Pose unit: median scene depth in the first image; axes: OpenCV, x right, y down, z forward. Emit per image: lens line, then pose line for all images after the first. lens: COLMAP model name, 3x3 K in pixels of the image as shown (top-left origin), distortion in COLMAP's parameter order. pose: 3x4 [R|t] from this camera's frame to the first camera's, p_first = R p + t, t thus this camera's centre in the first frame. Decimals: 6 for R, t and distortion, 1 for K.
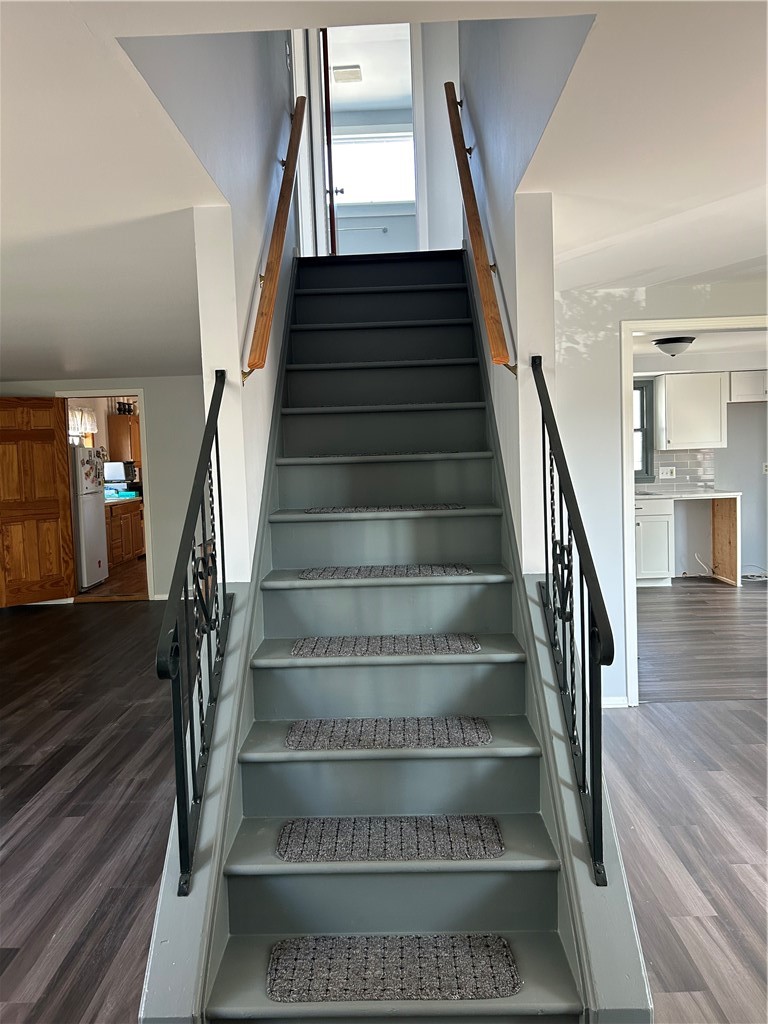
lens RADIAL K [[767.3, 0, 377.4], [0, 767.3, 501.1], [0, 0, 1]] dist [0.009326, -0.005085]
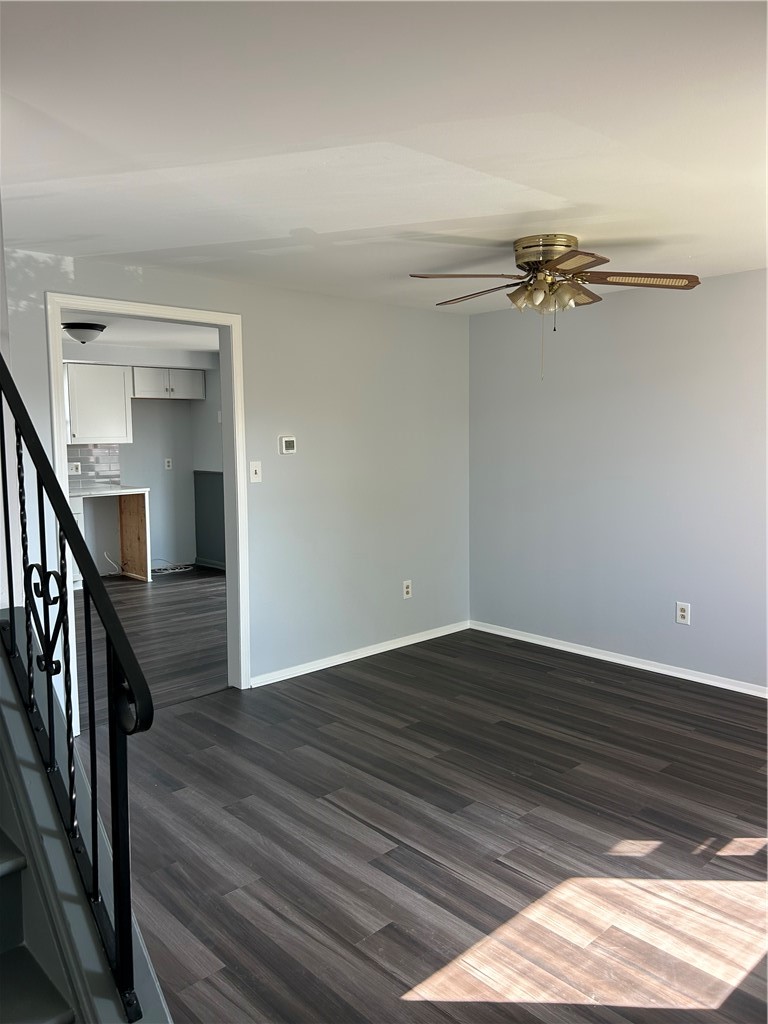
lens RADIAL K [[767.3, 0, 377.4], [0, 767.3, 501.1], [0, 0, 1]] dist [0.009326, -0.005085]
pose [[0.717163, -0.032605, 0.696142, -0.024507], [0.027988, 0.999447, 0.017978, -0.008465], [-0.696343, 0.006590, 0.717679, 0.155201]]
